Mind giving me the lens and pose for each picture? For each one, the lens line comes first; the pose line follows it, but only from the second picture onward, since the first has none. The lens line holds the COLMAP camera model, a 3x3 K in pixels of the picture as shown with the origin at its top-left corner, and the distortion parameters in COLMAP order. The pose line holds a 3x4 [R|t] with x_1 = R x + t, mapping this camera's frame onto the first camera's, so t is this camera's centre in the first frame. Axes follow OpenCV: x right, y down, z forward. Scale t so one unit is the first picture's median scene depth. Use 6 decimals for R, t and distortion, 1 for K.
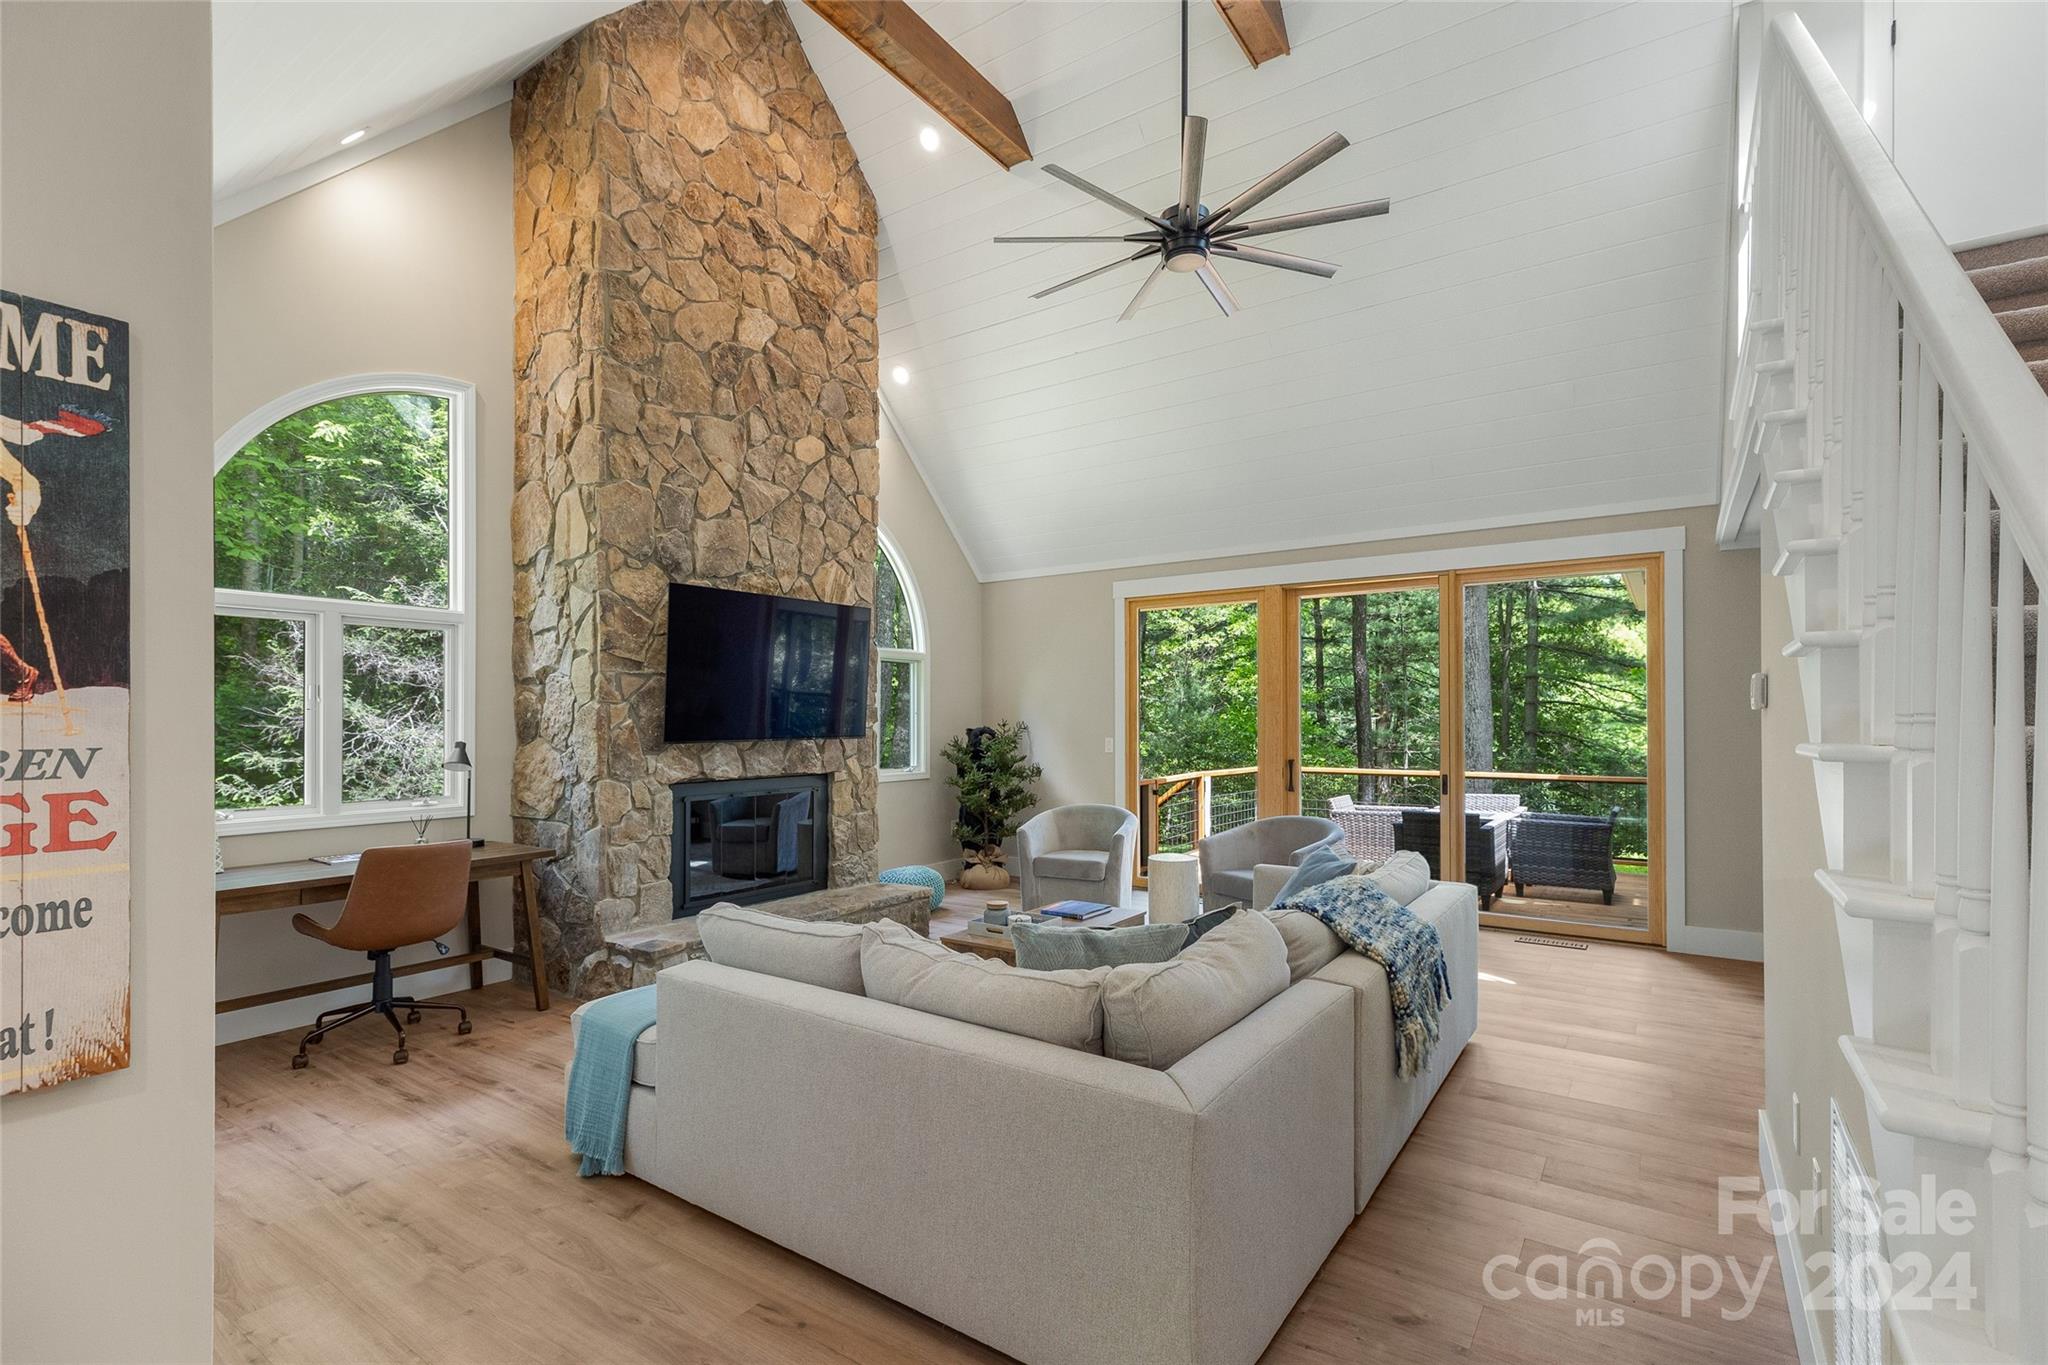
lens RADIAL K [[946.5, 0, 1086.7], [0, 946.5, 729.0], [0, 0, 1]] dist [0.007436, -0.001279]
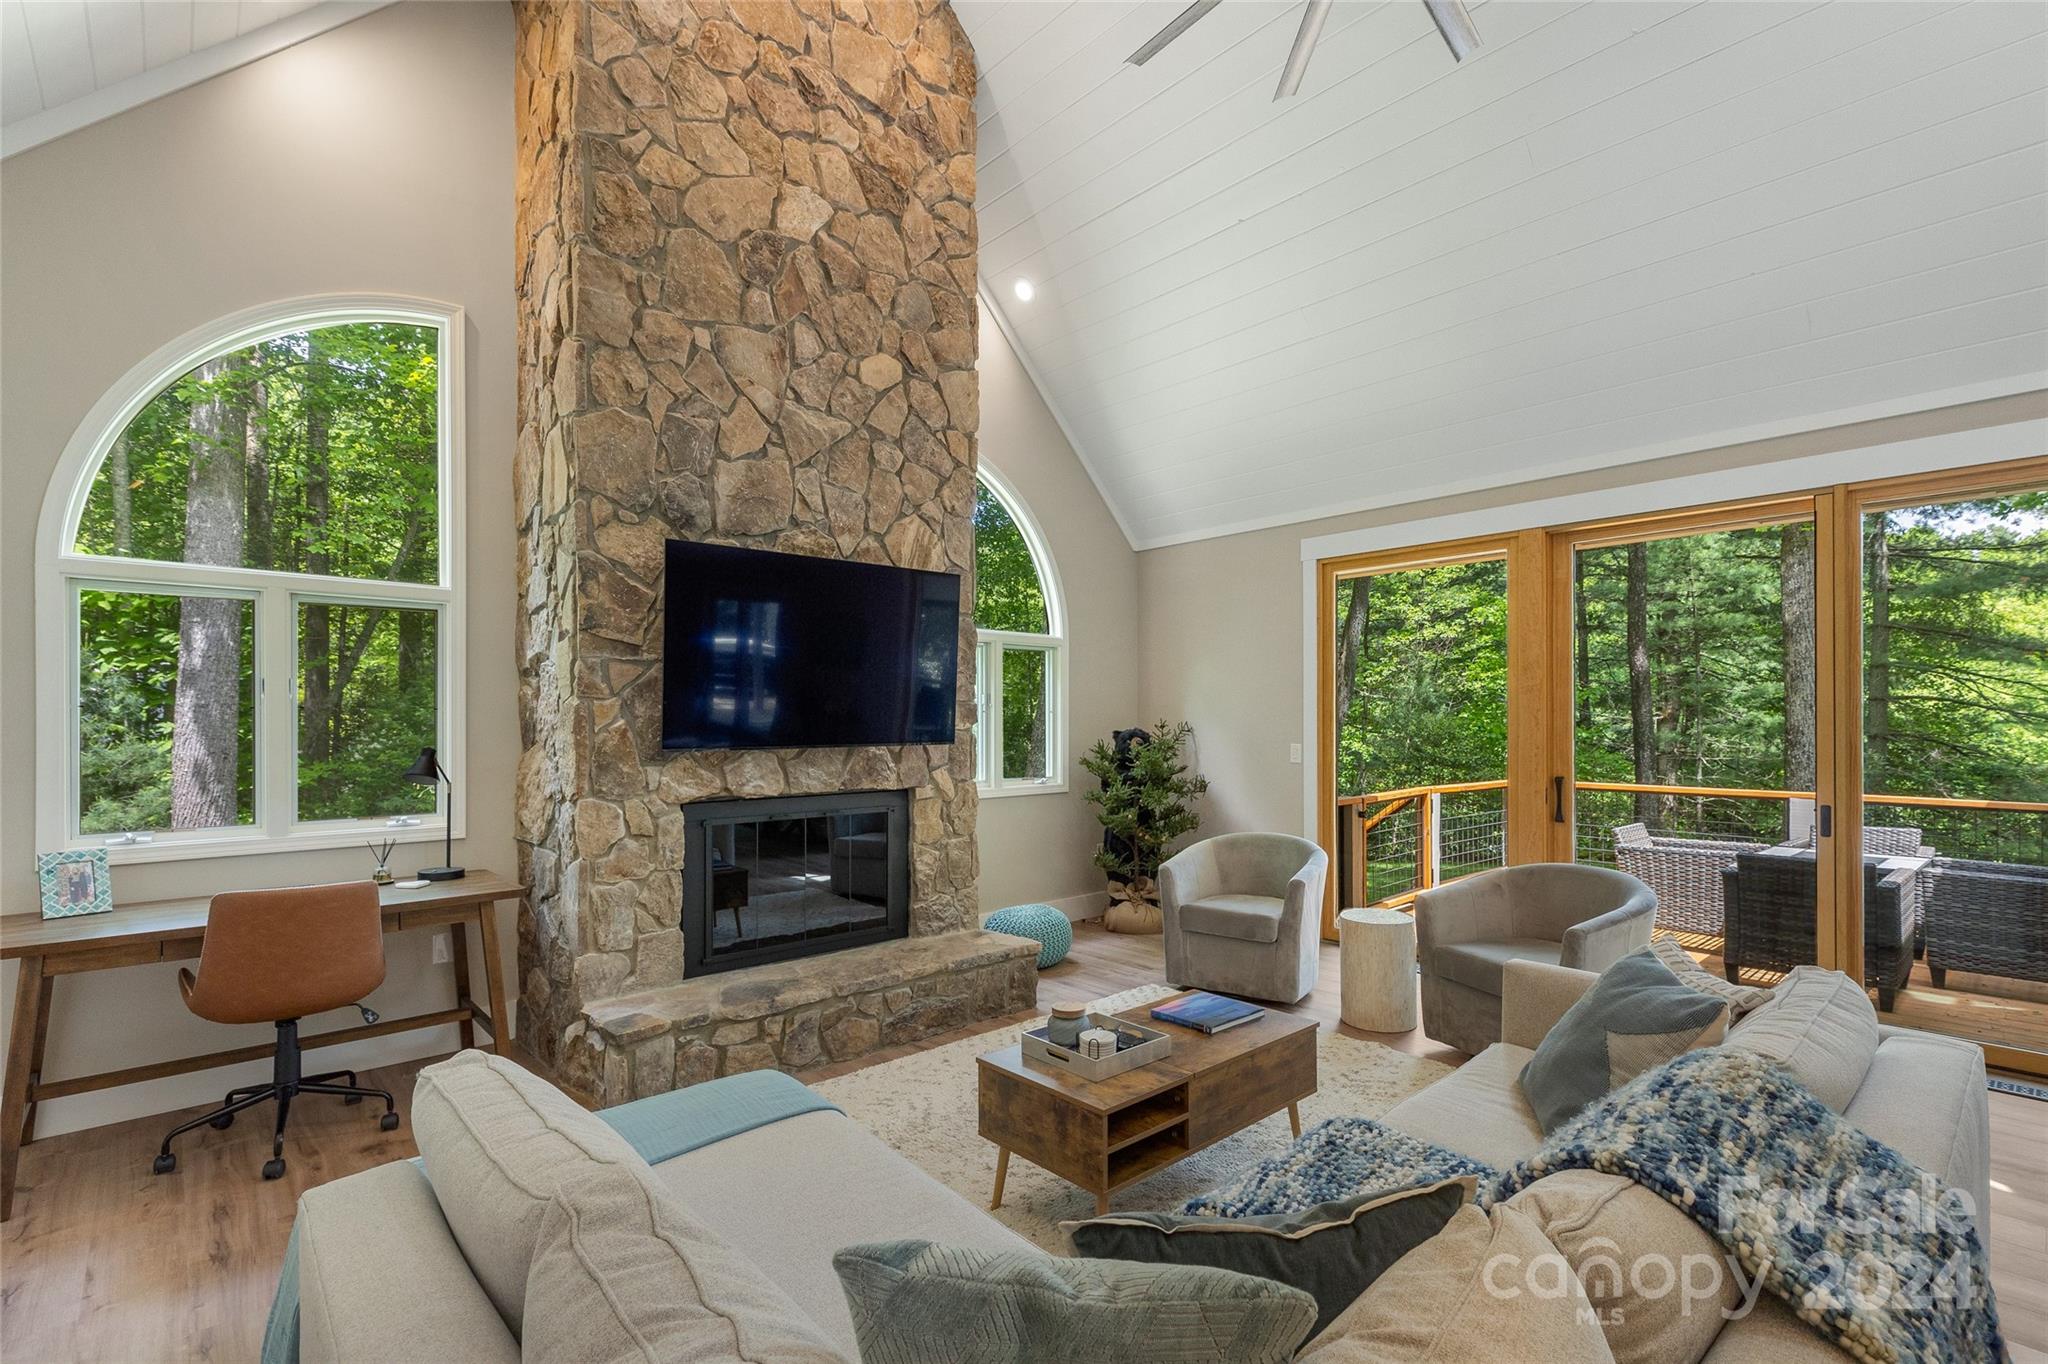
lens RADIAL K [[946.5, 0, 1065.9], [0, 946.5, 724.2], [0, 0, 1]] dist [0.007436, -0.001279]
pose [[0.967879, 0.000856, -0.251415, 0.055974], [-0.002141, 0.999986, -0.004840, -0.003353], [0.251408, 0.005222, 0.967867, 0.328516]]
